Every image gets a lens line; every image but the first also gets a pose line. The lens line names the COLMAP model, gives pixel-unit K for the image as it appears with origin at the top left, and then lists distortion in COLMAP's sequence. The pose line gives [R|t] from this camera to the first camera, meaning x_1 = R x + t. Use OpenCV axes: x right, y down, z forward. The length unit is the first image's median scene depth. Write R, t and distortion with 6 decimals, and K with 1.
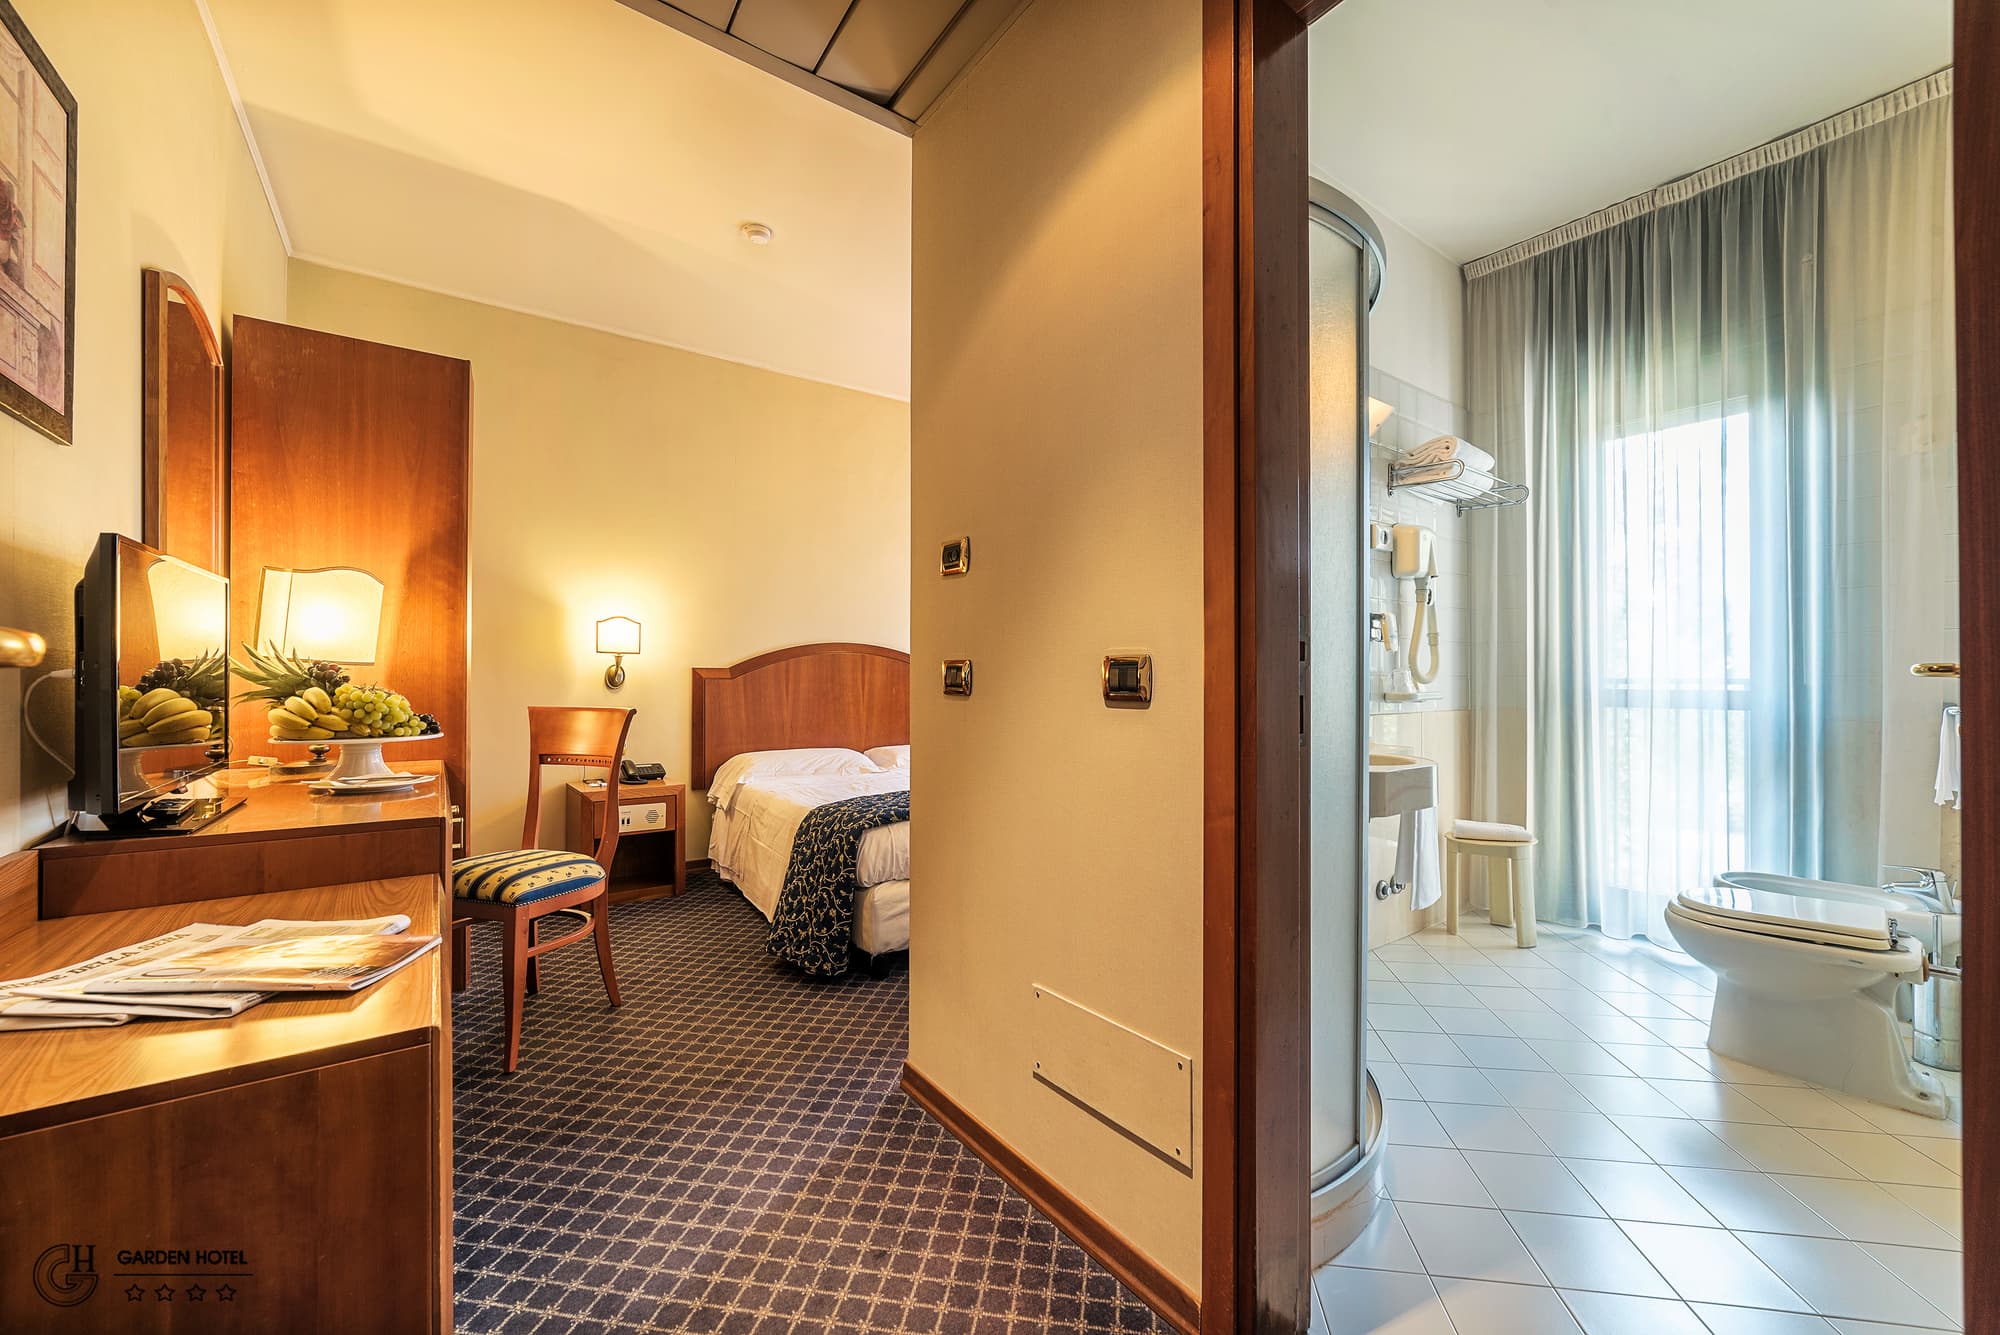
lens RADIAL K [[779.9, 0, 1046.9], [0, 779.9, 680.2], [0, 0, 1]] dist [-0.001831, 0.003145]
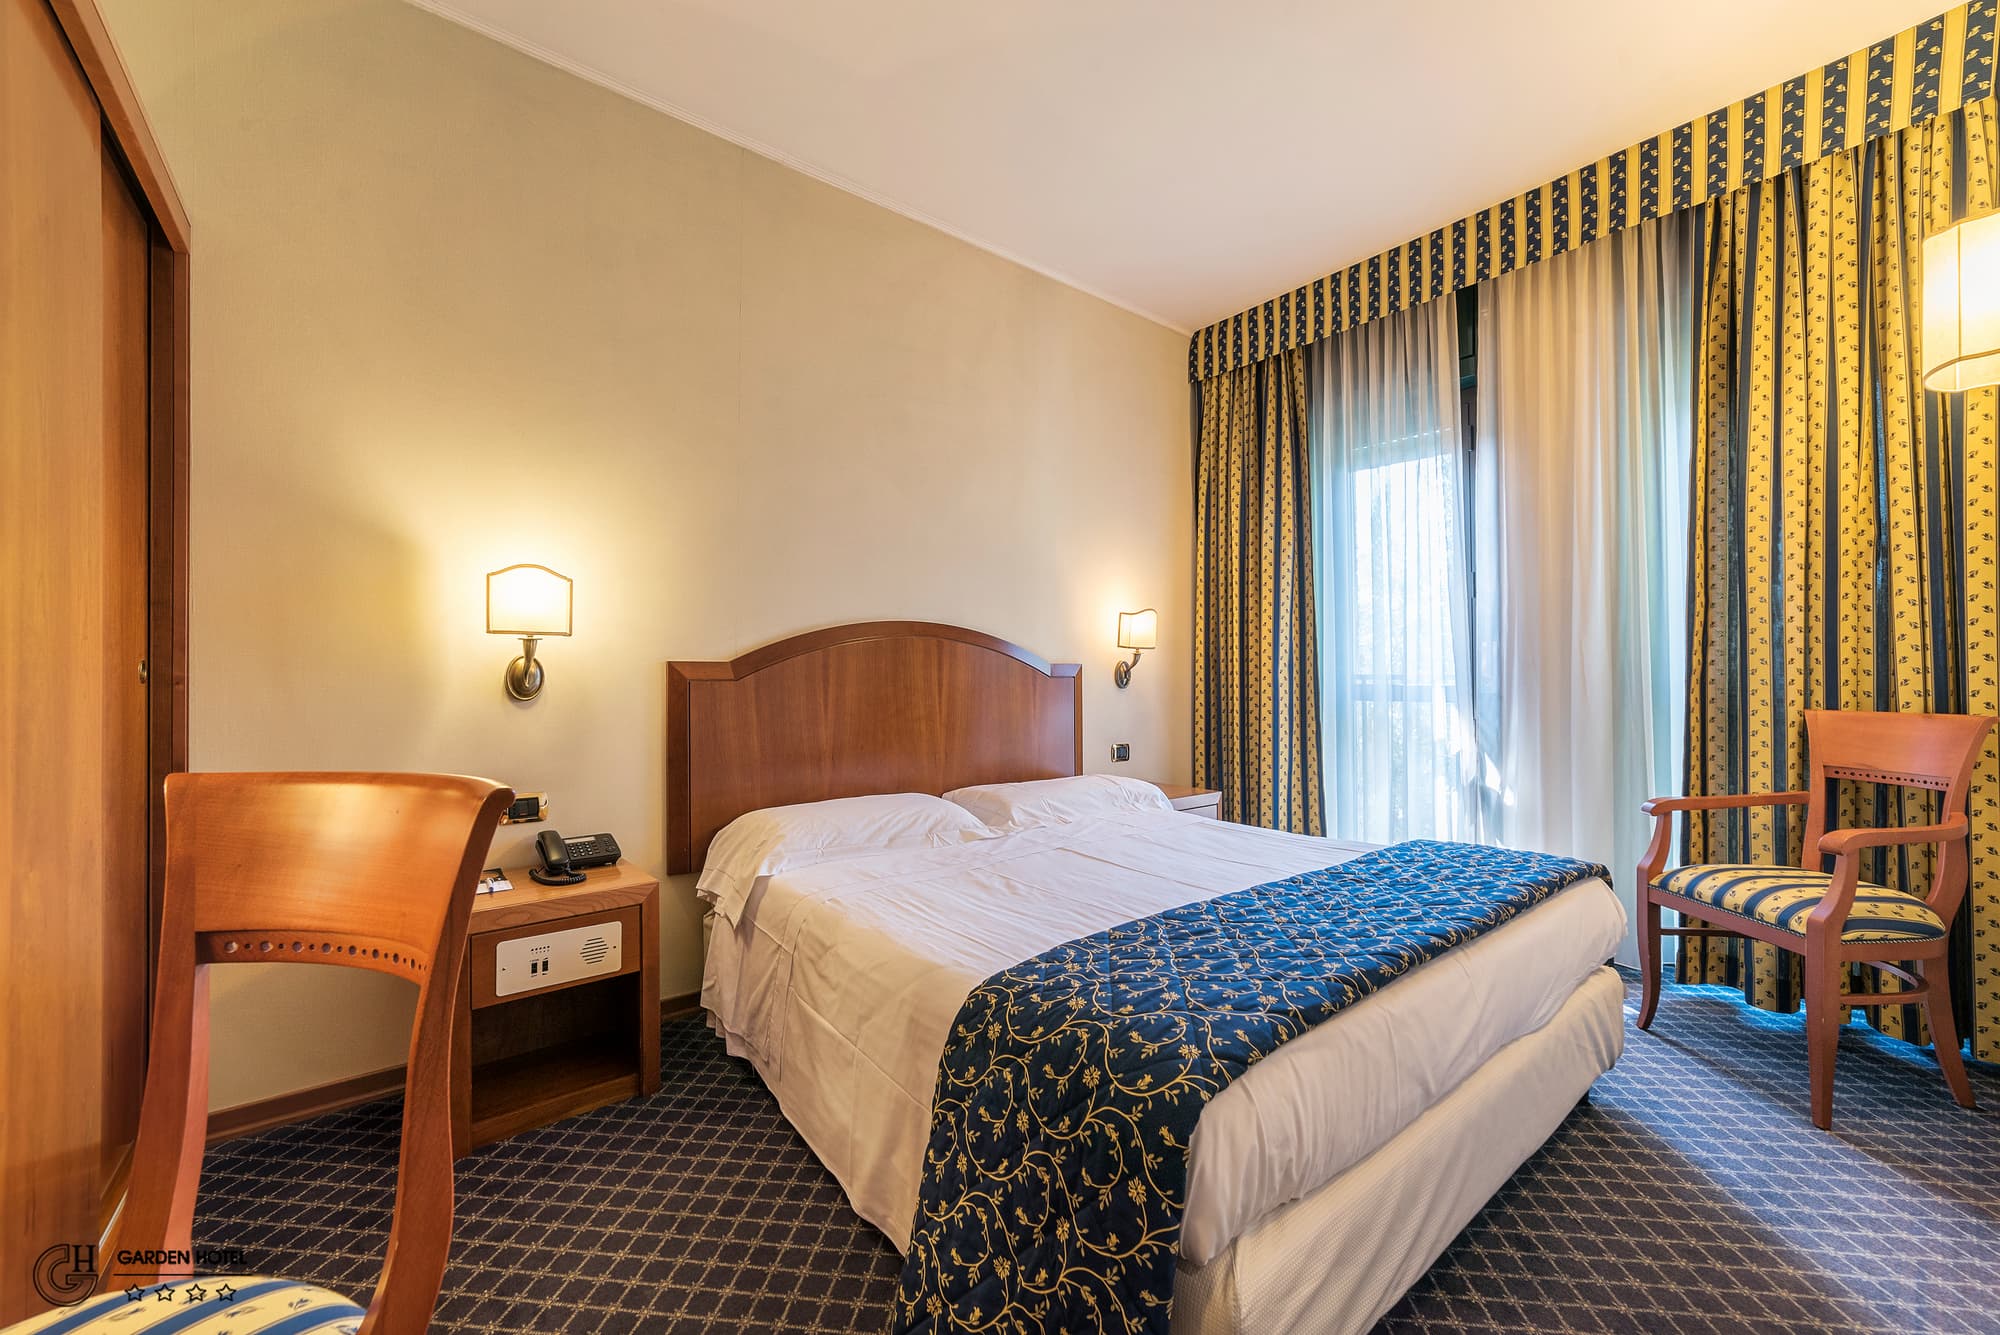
lens RADIAL K [[779.9, 0, 1047.0], [0, 779.9, 680.1], [0, 0, 1]] dist [-0.001831, 0.003145]
pose [[0.998860, -0.005040, 0.047473, -0.171084], [0.004921, 0.999984, 0.002632, -0.001929], [-0.047486, -0.002395, 0.998869, 0.349197]]
